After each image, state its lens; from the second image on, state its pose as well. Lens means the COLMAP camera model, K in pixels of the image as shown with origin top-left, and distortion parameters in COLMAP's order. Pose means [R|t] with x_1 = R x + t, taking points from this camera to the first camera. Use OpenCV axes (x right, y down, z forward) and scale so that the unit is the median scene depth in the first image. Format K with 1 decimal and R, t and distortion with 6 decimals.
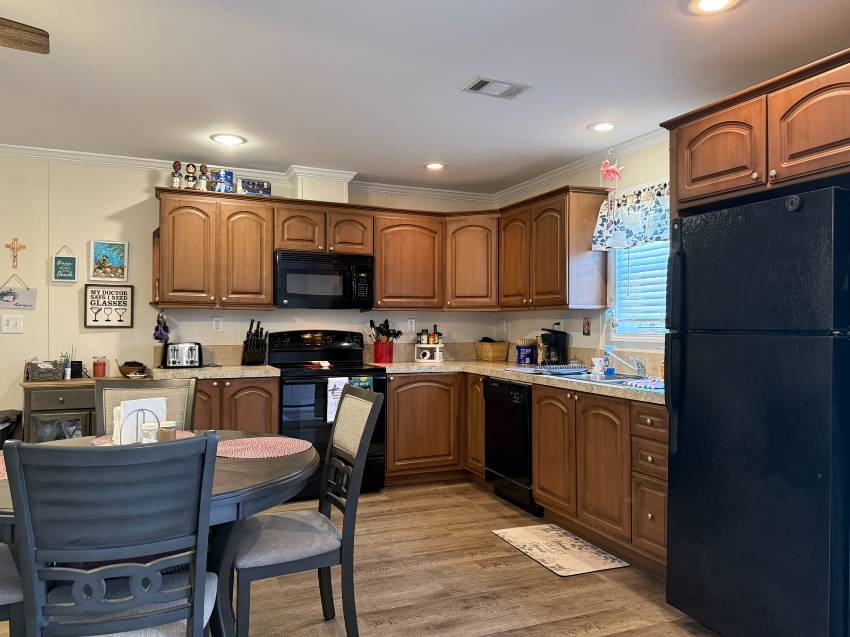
lens RADIAL K [[616.8, 0, 425.0], [0, 616.8, 318.5], [0, 0, 1]] dist [0.065999, -0.003950]
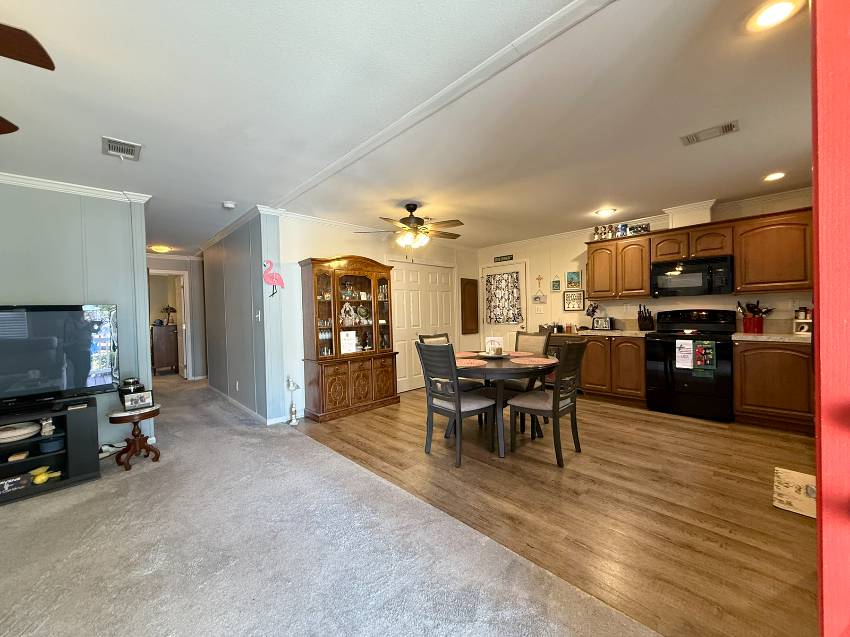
lens RADIAL K [[339.9, 0, 425.0], [0, 339.9, 318.5], [0, 0, 1]] dist [0.000221, 0.000076]
pose [[0.352909, 0.003708, -0.935650, 0.420033], [0.032299, 0.999348, 0.016143, 0.006099], [0.935100, -0.035918, 0.352559, 0.090173]]
